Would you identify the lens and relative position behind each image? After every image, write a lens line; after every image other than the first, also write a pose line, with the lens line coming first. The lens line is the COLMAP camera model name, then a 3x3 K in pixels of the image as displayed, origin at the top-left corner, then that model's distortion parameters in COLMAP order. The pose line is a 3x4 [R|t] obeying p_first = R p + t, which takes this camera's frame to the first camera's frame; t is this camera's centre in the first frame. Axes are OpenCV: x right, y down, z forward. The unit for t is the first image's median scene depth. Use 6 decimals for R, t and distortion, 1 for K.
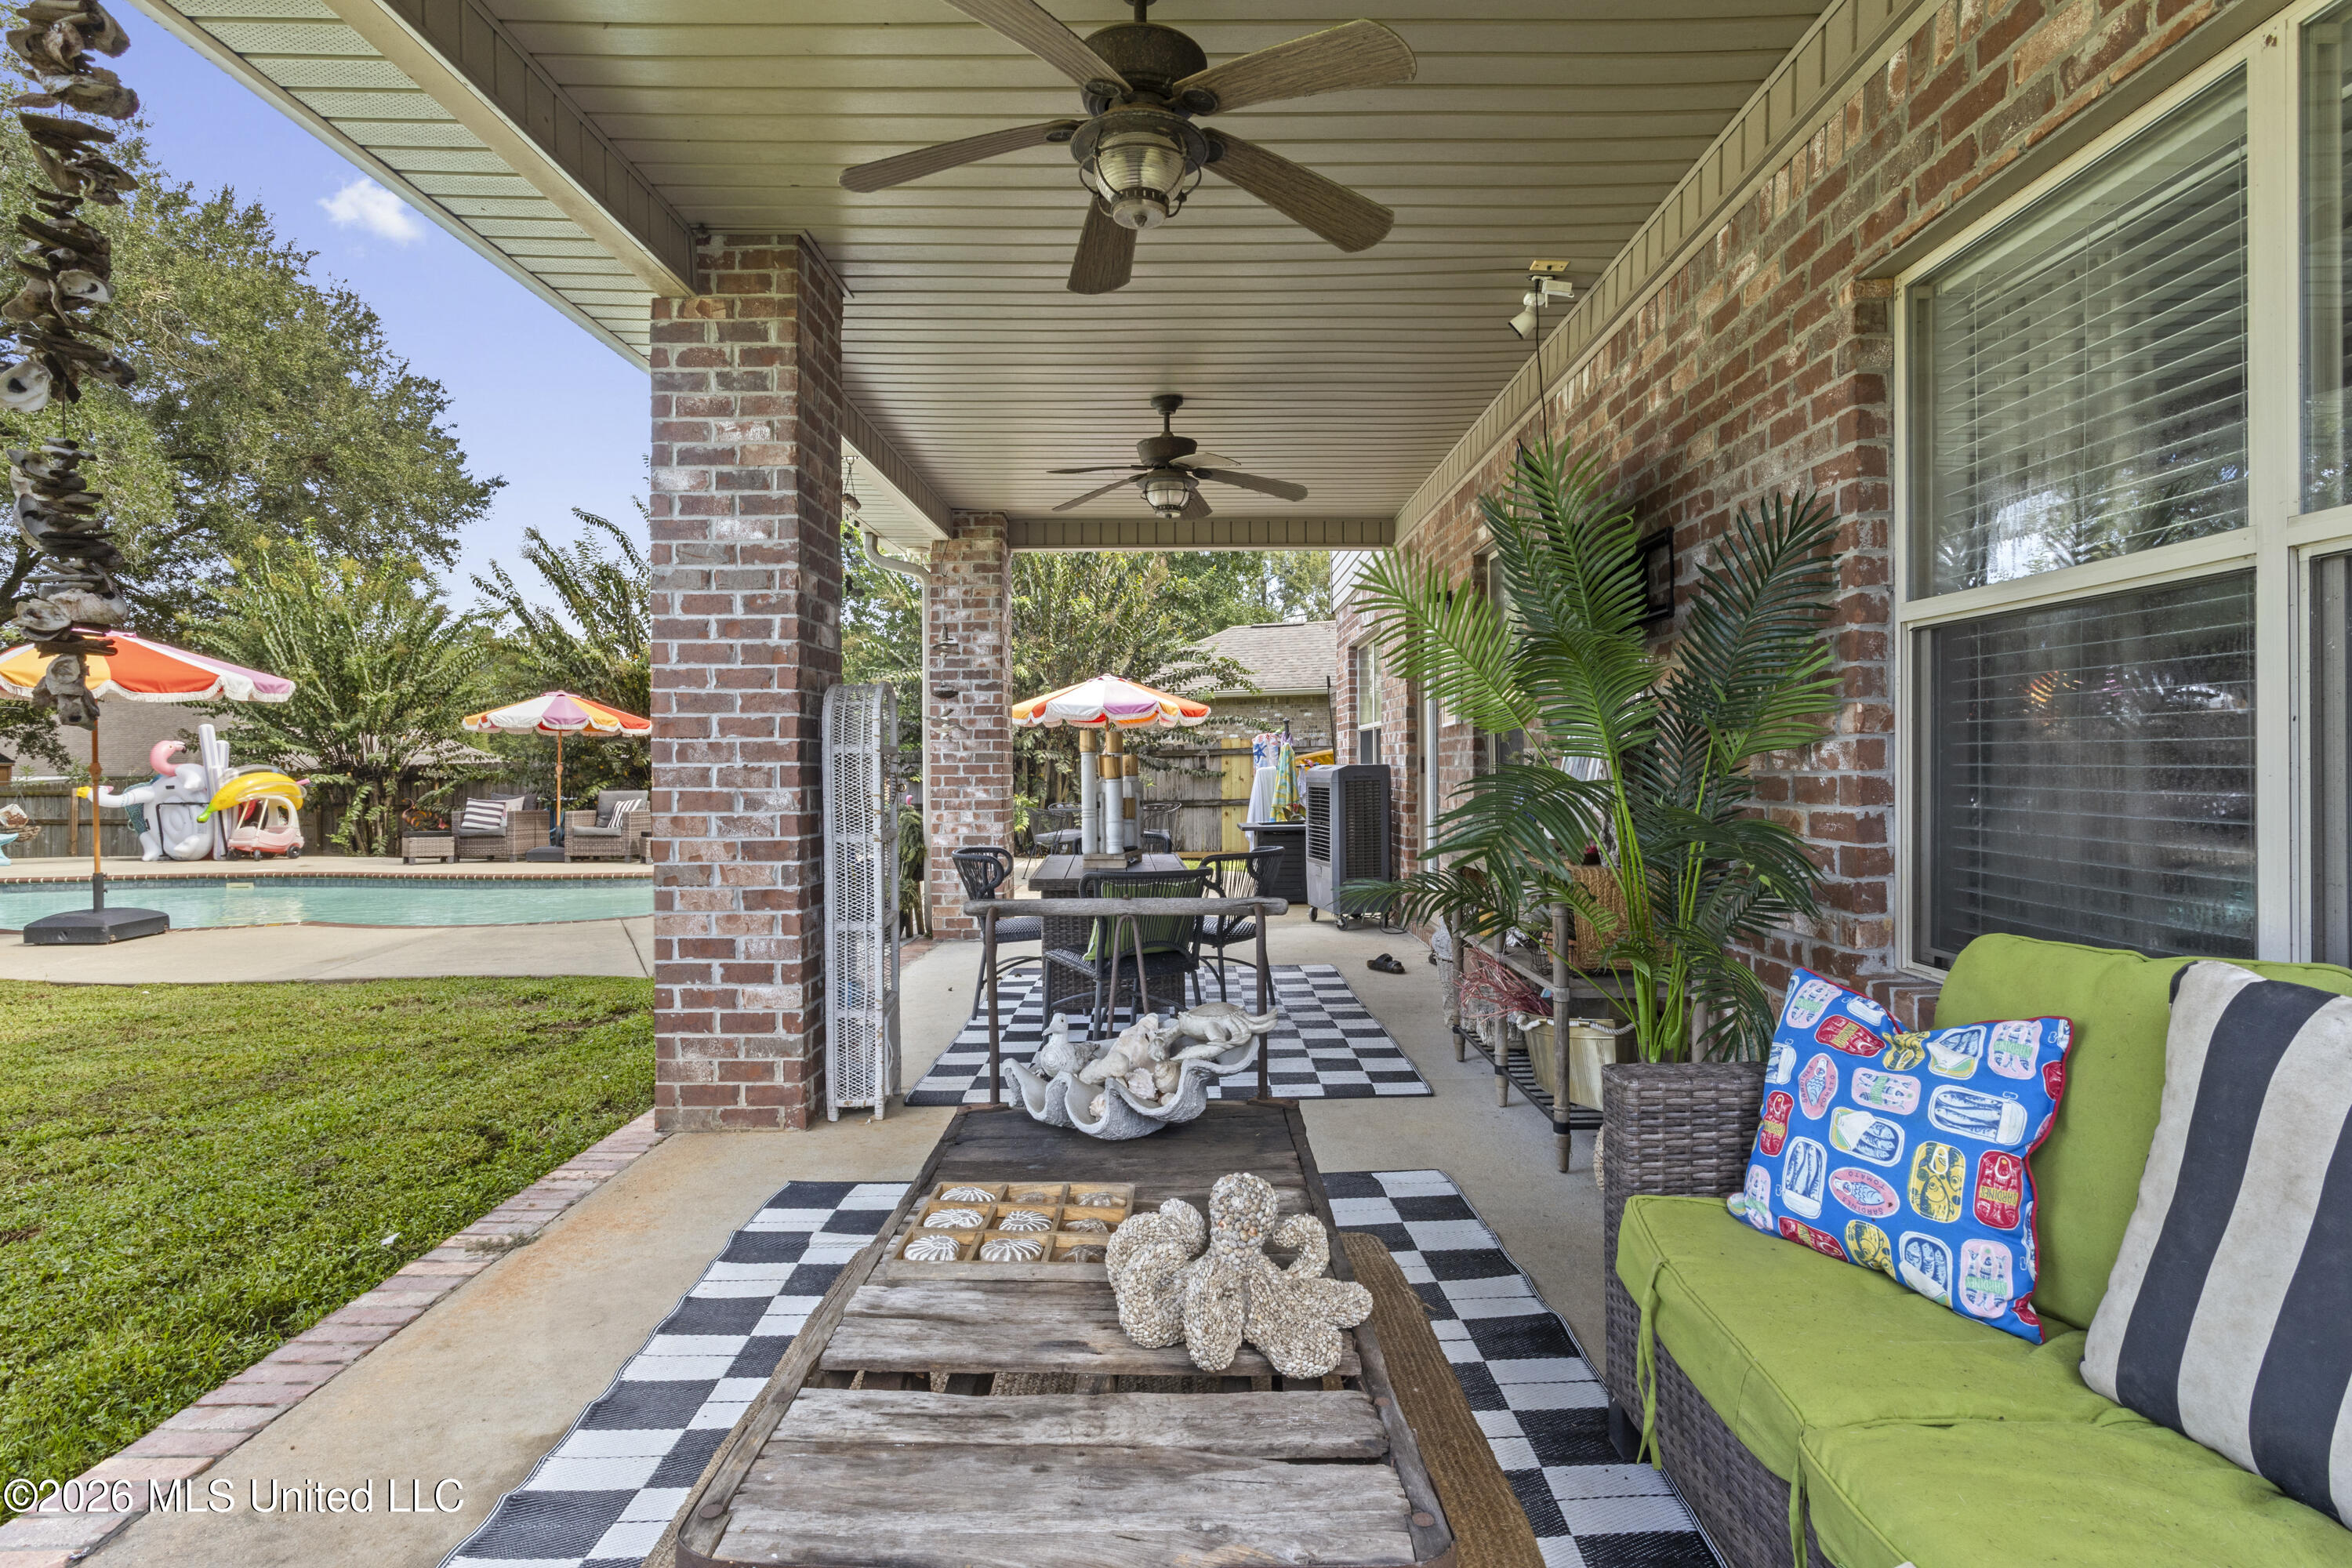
lens RADIAL K [[1213.5, 0, 1179.3], [0, 1213.5, 768.7], [0, 0, 1]] dist [-0.000617, 0.000211]
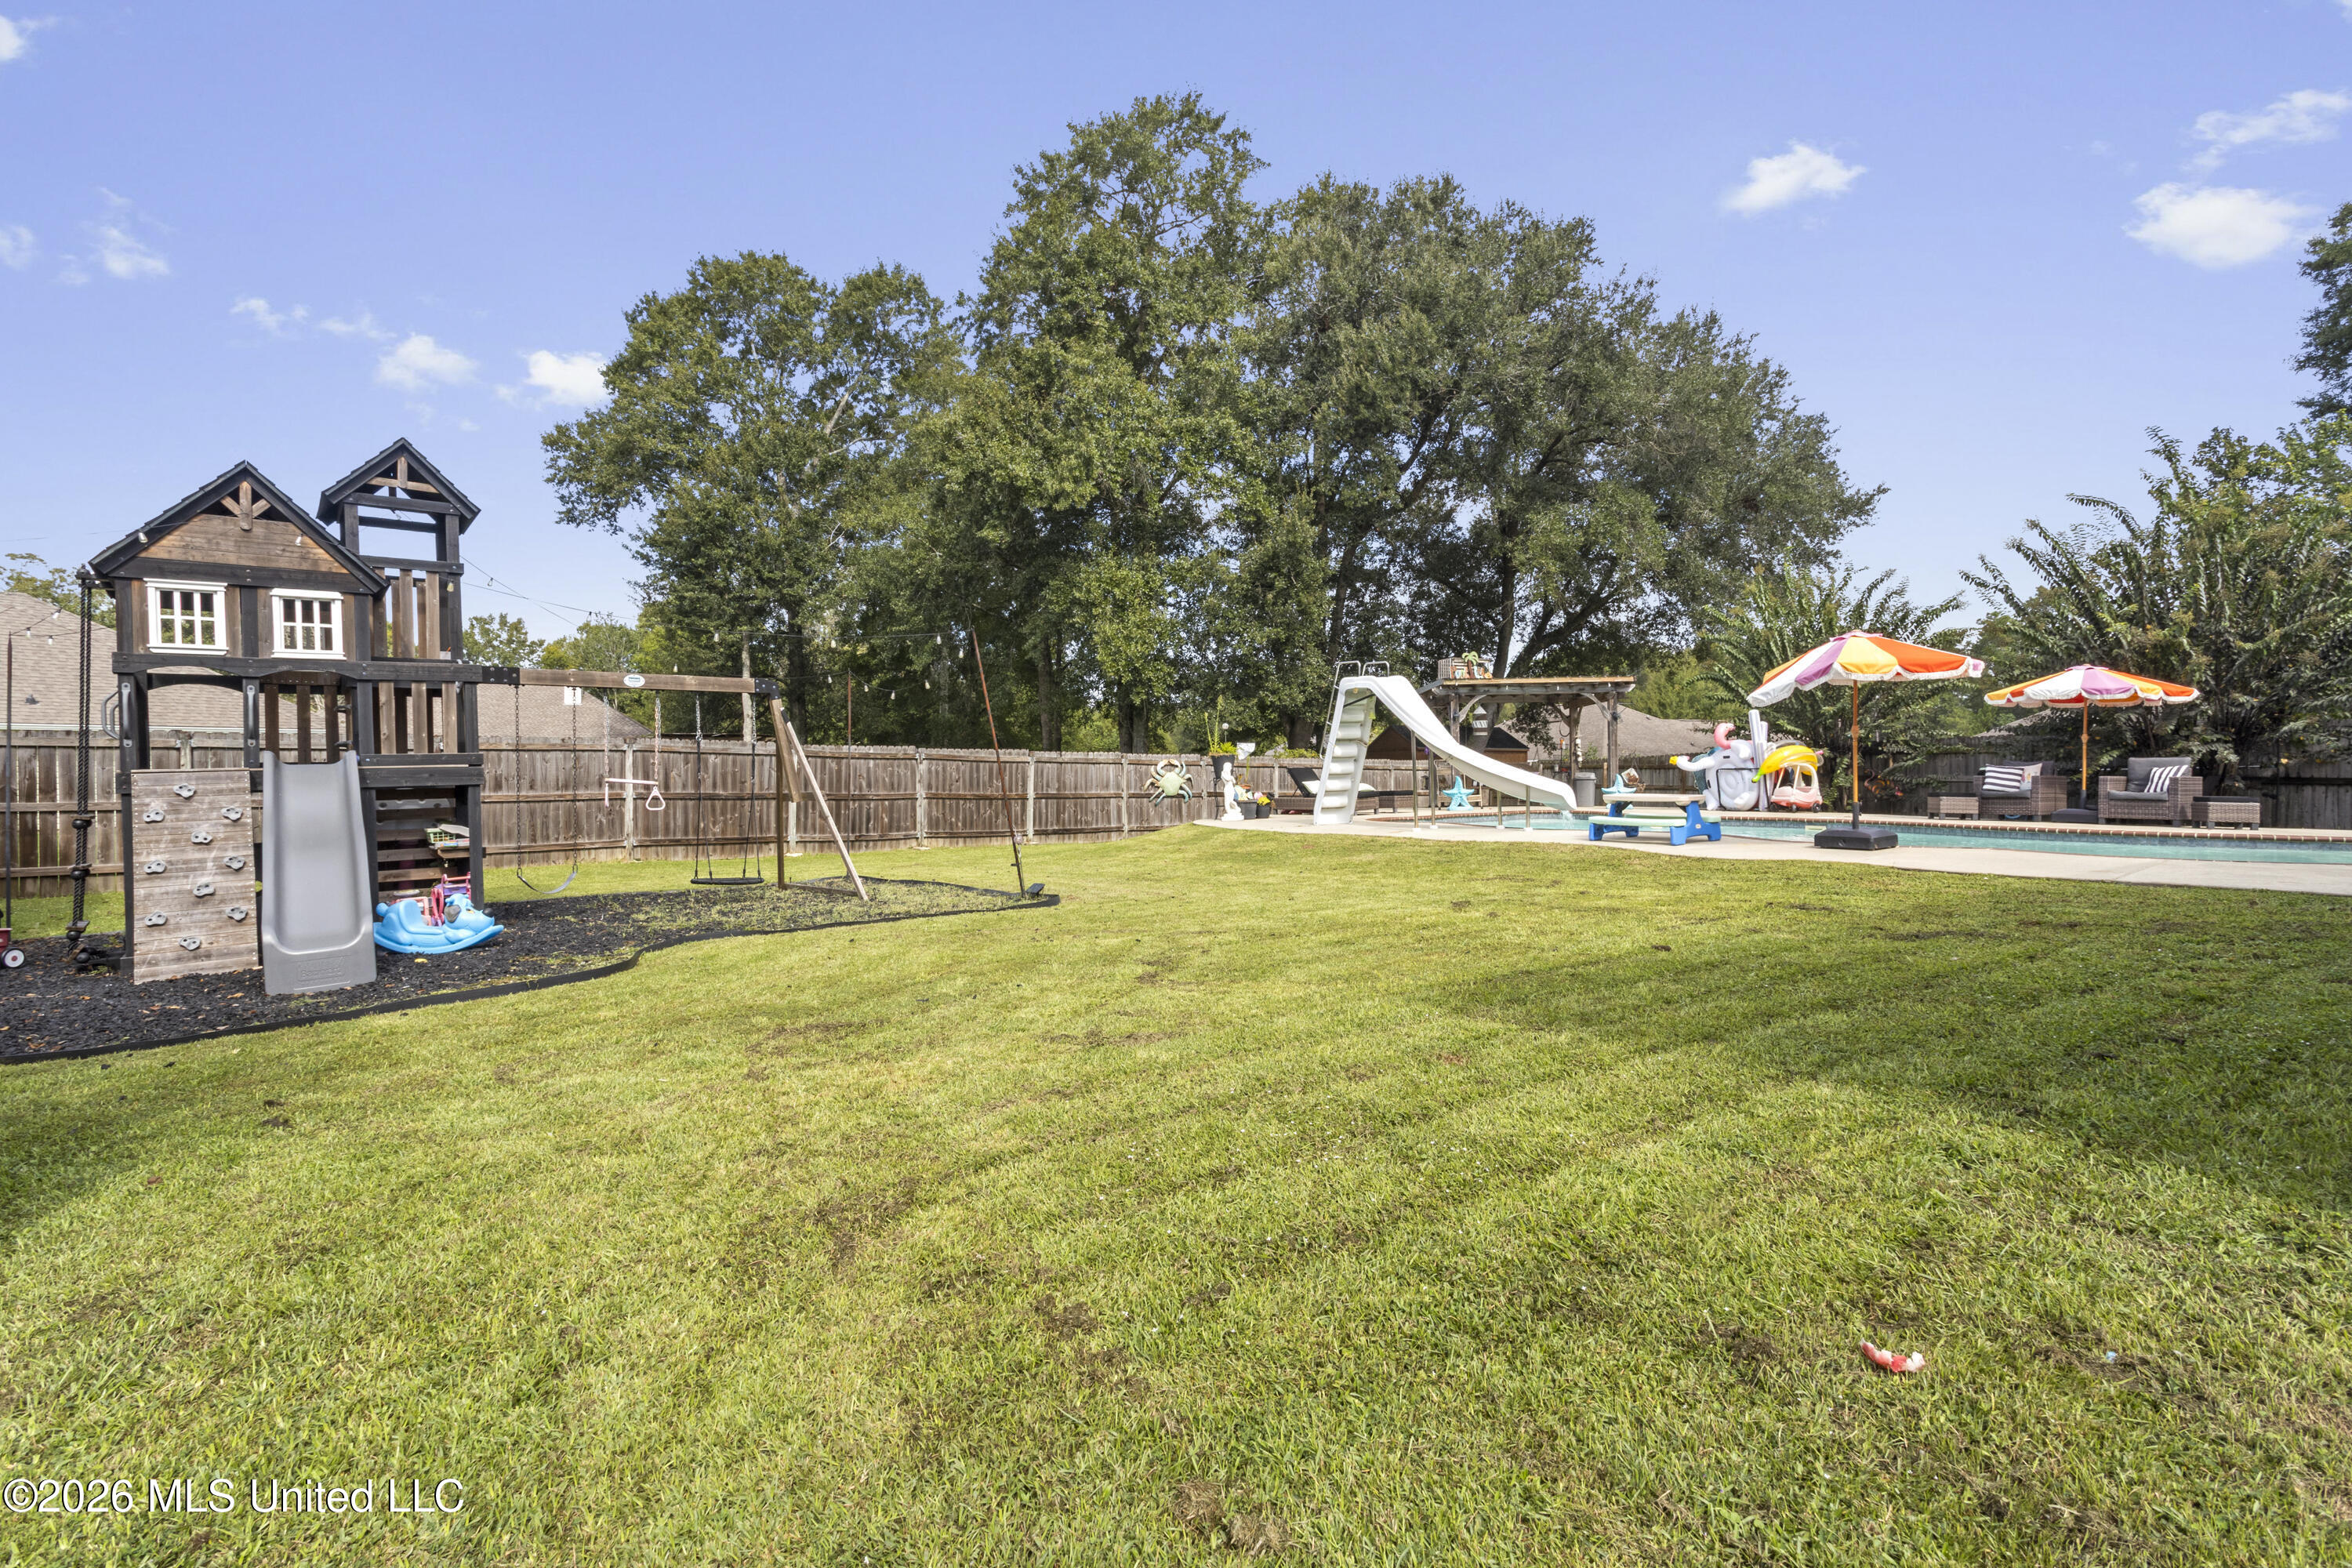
lens RADIAL K [[1117.5, 0, 1171.6], [0, 1117.5, 774.2], [0, 0, 1]] dist [0.007436, -0.000142]
pose [[0.545669, 0.008341, -0.837960, -0.112589], [0.003218, 0.999922, 0.012048, 0.017322], [0.837995, -0.009271, 0.545599, -0.212542]]
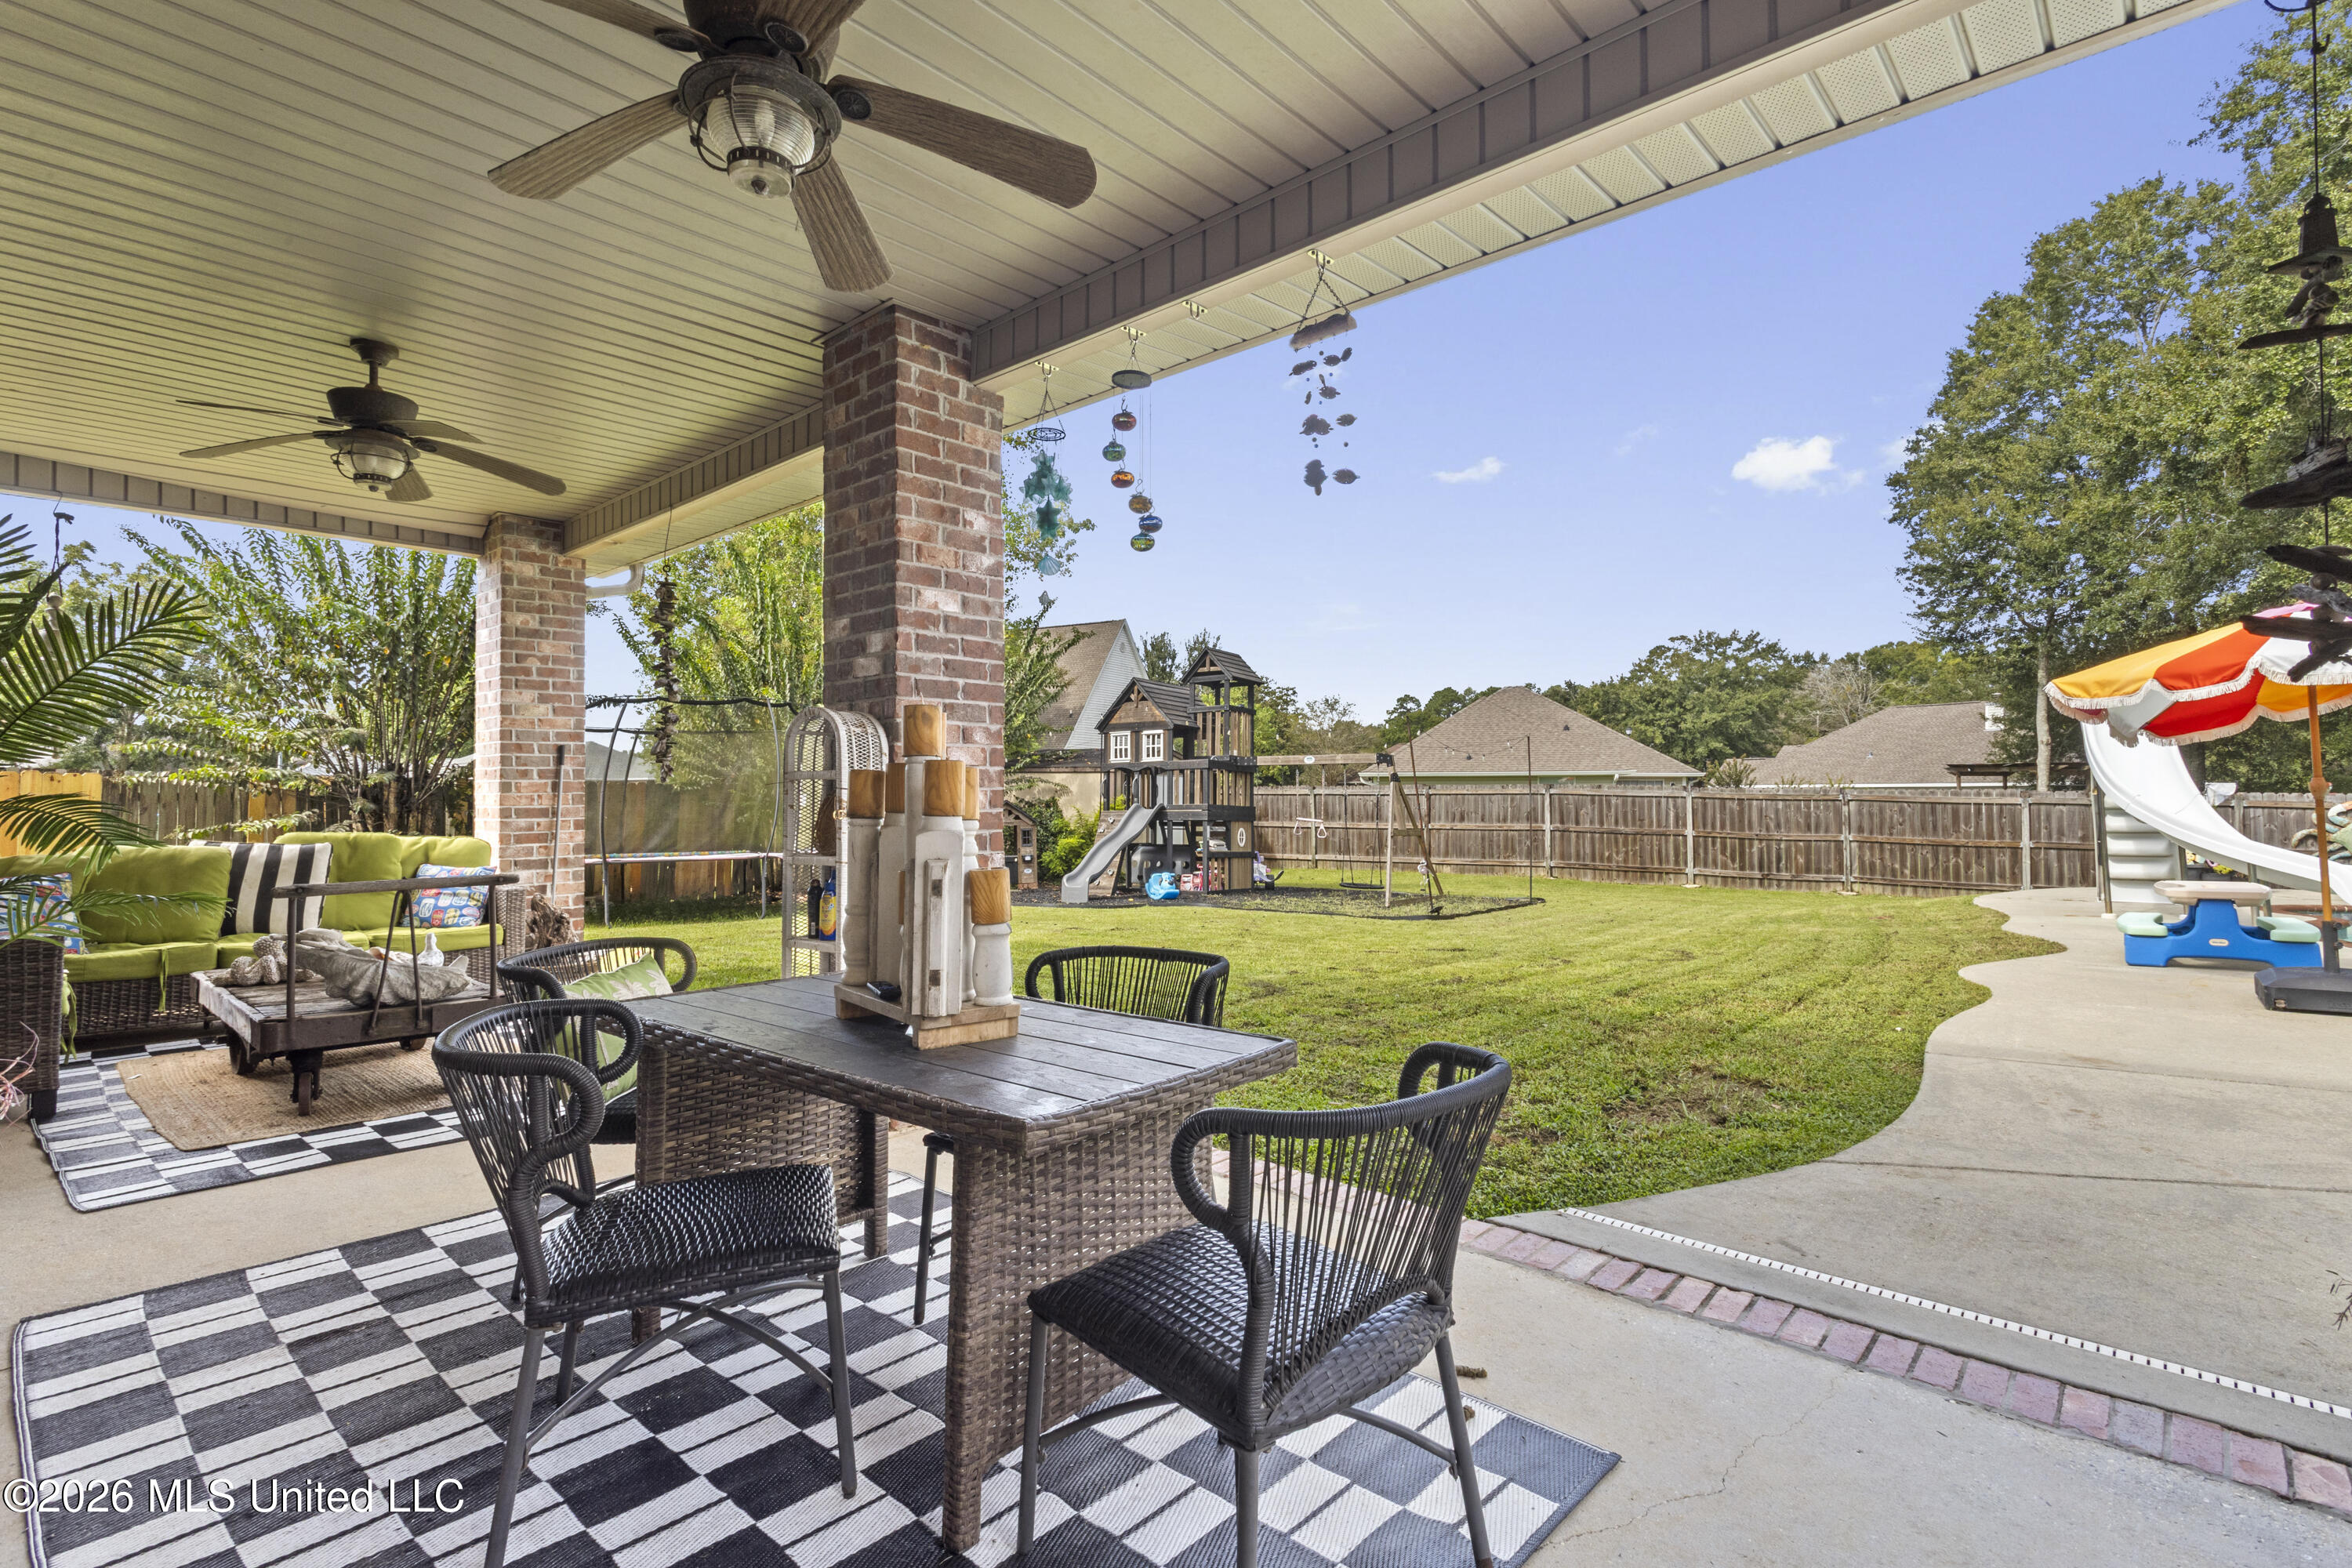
lens RADIAL K [[1104.5, 0, 1142.7], [0, 1104.5, 773.3], [0, 0, 1]] dist [-0.004801, 0.000021]
pose [[-0.670685, -0.008437, -0.741694, 0.074715], [0.005333, 0.999855, -0.016195, 0.000000], [0.741723, -0.014818, -0.670542, 0.473205]]
